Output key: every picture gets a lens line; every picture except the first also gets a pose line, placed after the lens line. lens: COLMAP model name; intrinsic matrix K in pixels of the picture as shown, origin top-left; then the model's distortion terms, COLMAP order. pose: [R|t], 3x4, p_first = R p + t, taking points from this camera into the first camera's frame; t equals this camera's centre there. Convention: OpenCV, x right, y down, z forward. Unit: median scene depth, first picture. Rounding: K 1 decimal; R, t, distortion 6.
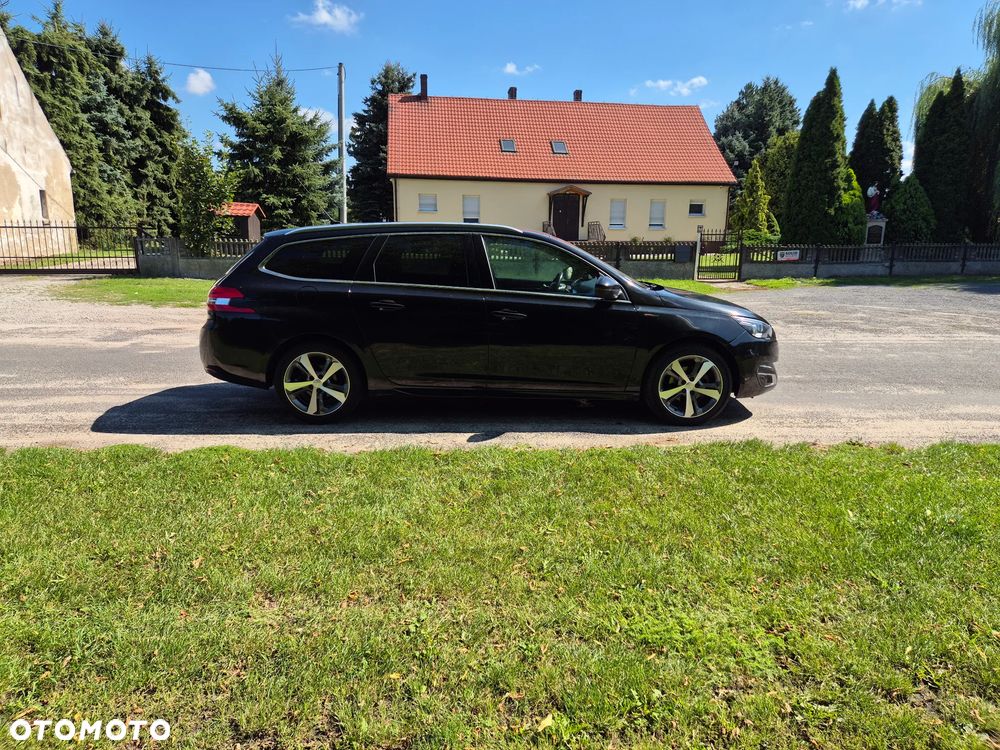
lens RADIAL K [[662.9, 0, 502.2], [0, 662.9, 377.6], [0, 0, 1]] dist [0.060238, -0.049474]
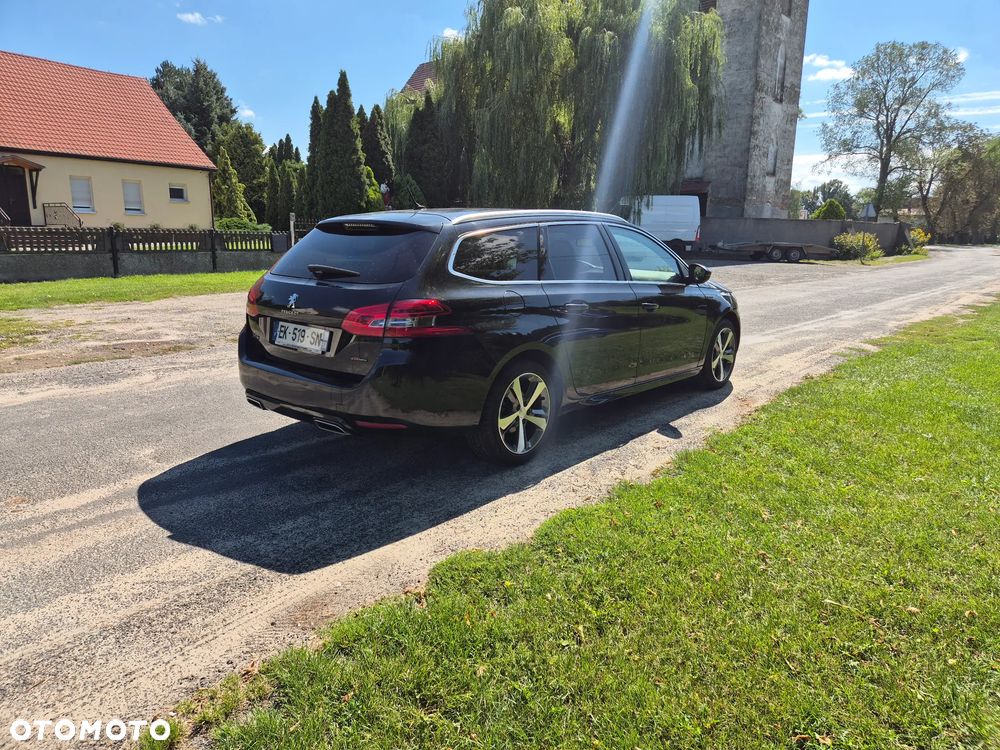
lens RADIAL K [[662.9, 0, 499.4], [0, 662.9, 369.7], [0, 0, 1]] dist [0.060238, -0.049474]
pose [[0.674385, -0.148073, 0.723381, -0.189844], [0.144007, 0.987249, 0.067833, -0.022096], [-0.724201, 0.058426, 0.687109, 0.104823]]
